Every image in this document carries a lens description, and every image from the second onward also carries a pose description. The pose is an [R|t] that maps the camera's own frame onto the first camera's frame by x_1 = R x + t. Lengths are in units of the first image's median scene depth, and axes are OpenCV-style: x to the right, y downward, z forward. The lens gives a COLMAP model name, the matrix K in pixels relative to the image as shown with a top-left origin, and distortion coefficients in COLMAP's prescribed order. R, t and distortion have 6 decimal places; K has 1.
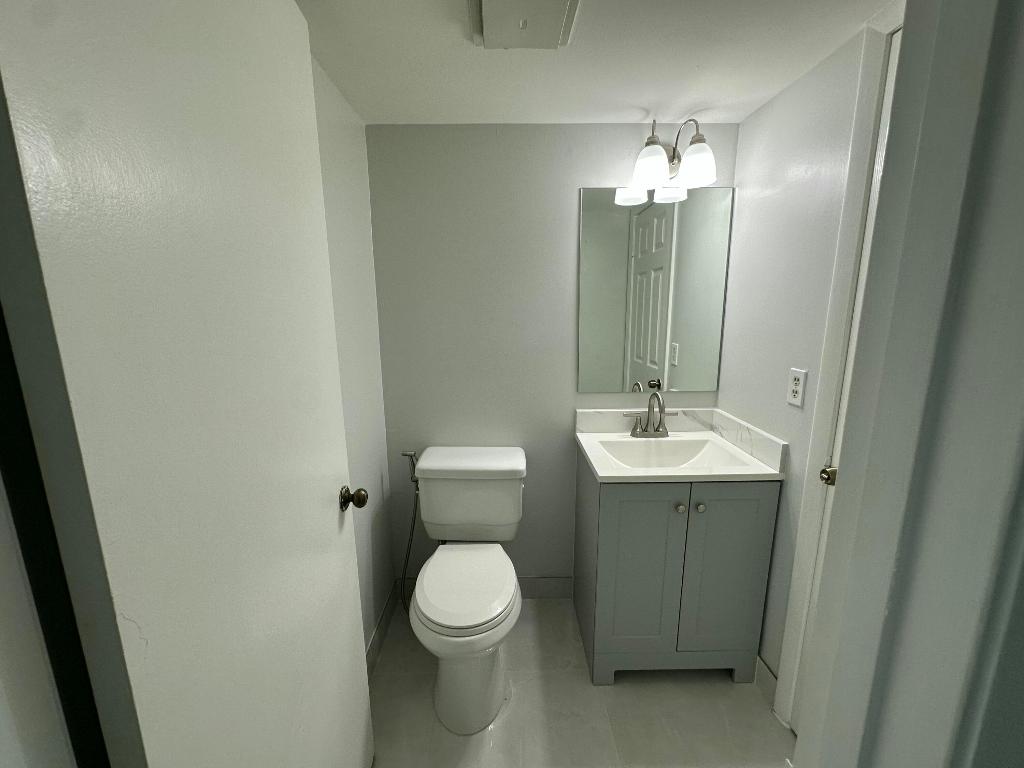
lens RADIAL K [[420.0, 0, 512.0], [0, 420.0, 384.0], [0, 0, 1]] dist [-0.001383, -0.000022]
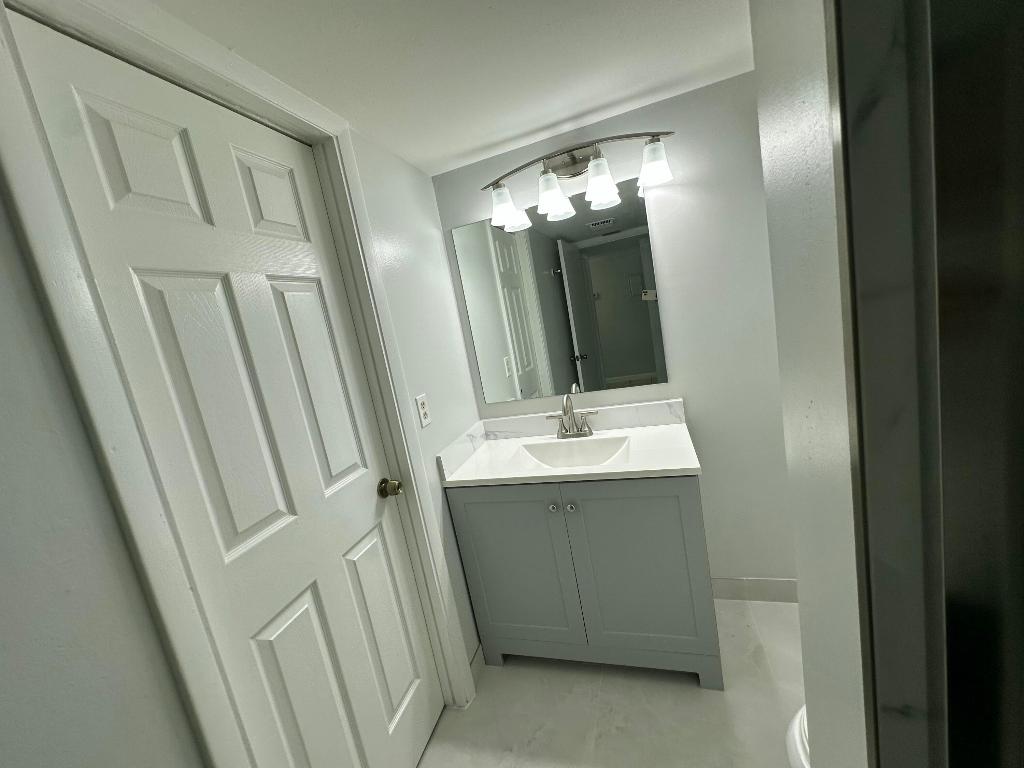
lens RADIAL K [[412.3, 0, 512.0], [0, 412.3, 384.0], [0, 0, 1]] dist [-0.000908, -0.000092]
pose [[0.939414, -0.114182, -0.323208, 0.623632], [0.115782, 0.993171, -0.014340, -0.008921], [0.322638, -0.023950, 0.946219, -0.010908]]
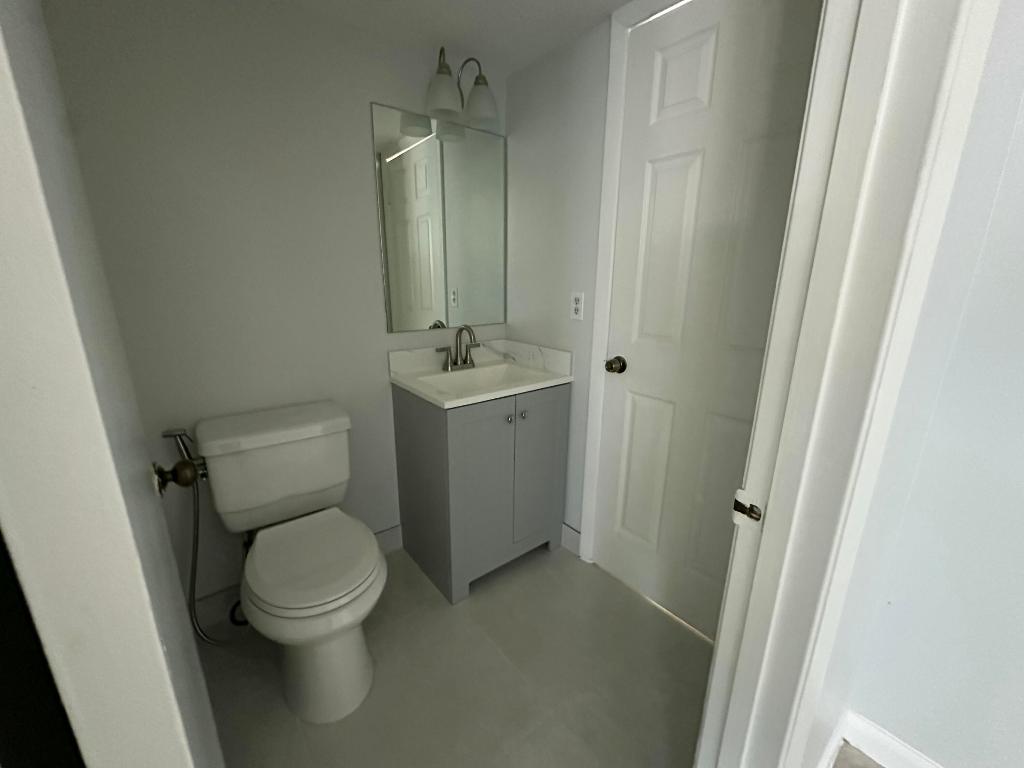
lens RADIAL K [[412.3, 0, 512.0], [0, 412.3, 384.0], [0, 0, 1]] dist [-0.000908, -0.000092]
pose [[0.791935, -0.144966, 0.593148, -0.125069], [0.103909, 0.989235, 0.103038, 0.045040], [-0.601700, -0.019966, 0.798473, 0.054674]]
